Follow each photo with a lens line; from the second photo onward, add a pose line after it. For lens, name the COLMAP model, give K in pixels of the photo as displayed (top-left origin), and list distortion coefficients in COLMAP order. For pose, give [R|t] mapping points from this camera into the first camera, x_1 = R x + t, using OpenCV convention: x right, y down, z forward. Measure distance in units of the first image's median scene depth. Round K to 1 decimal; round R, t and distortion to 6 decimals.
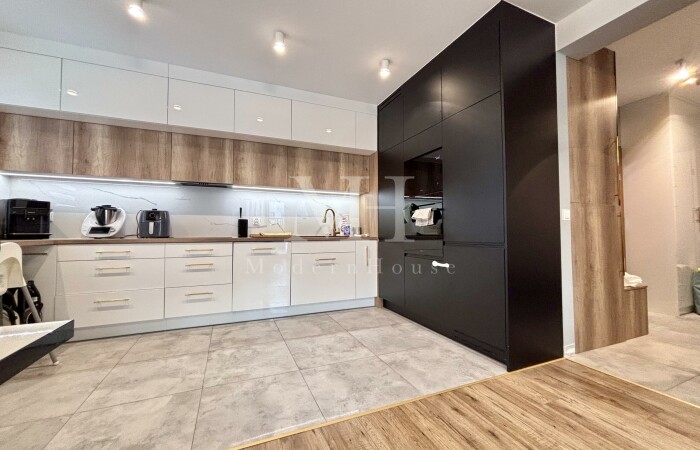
lens RADIAL K [[284.0, 0, 347.1], [0, 284.0, 225.3], [0, 0, 1]] dist [0.003713, -0.000820]
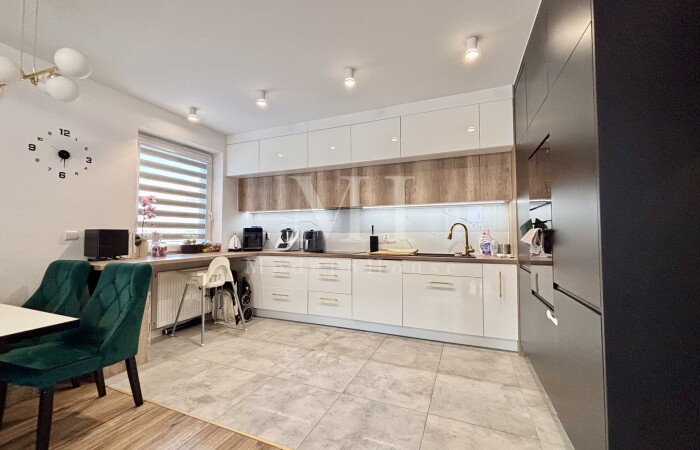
lens RADIAL K [[284.0, 0, 345.2], [0, 284.0, 223.4], [0, 0, 1]] dist [0.003713, -0.000820]
pose [[0.695297, -0.027962, -0.718178, 0.432531], [0.022626, 0.999599, -0.017014, -0.067513], [0.718366, -0.004419, 0.695651, 0.203415]]
